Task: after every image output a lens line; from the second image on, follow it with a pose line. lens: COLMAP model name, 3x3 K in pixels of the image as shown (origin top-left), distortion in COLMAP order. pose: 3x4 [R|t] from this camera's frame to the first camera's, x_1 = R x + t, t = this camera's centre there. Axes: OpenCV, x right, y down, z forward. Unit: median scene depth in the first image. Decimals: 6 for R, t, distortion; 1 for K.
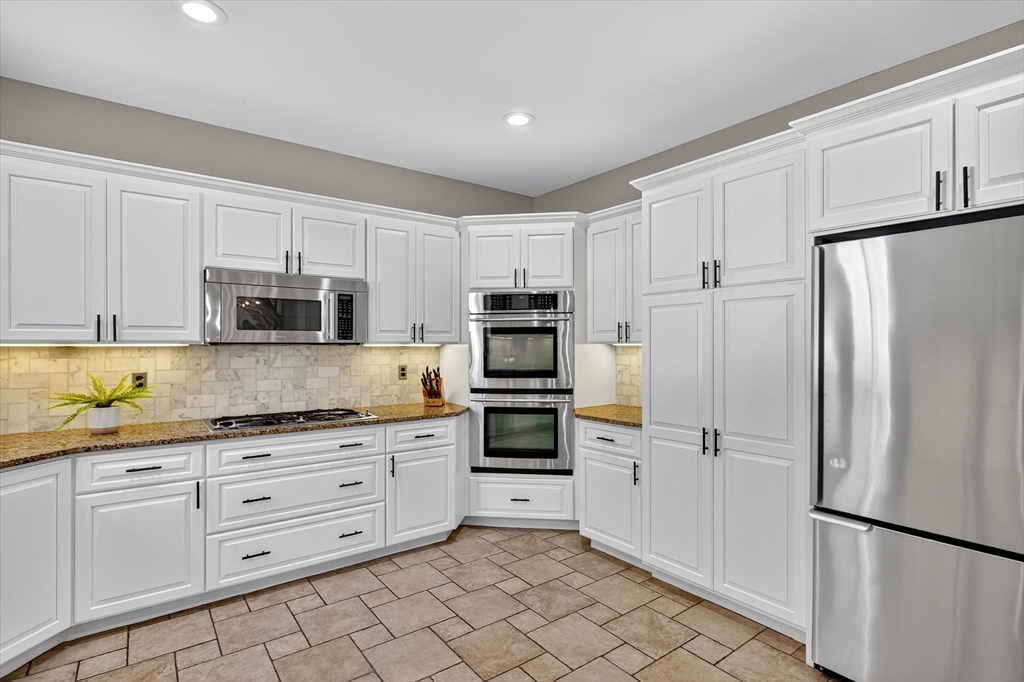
lens RADIAL K [[505.7, 0, 512.0], [0, 505.7, 341.0], [0, 0, 1]] dist [0.001142, 0.000751]
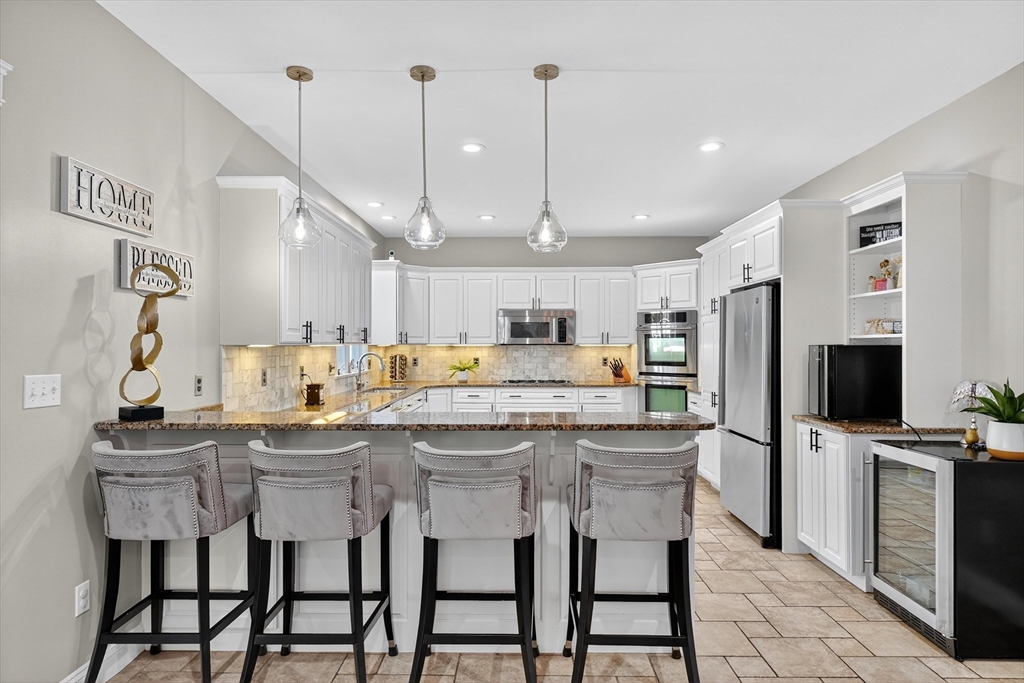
lens RADIAL K [[505.7, 0, 512.0], [0, 505.7, 341.5], [0, 0, 1]] dist [0.001142, 0.000751]
pose [[0.809434, -0.002971, -0.587203, 0.616987], [0.002916, 0.999995, -0.001041, -0.004106], [0.587204, -0.000869, 0.809439, -0.624795]]
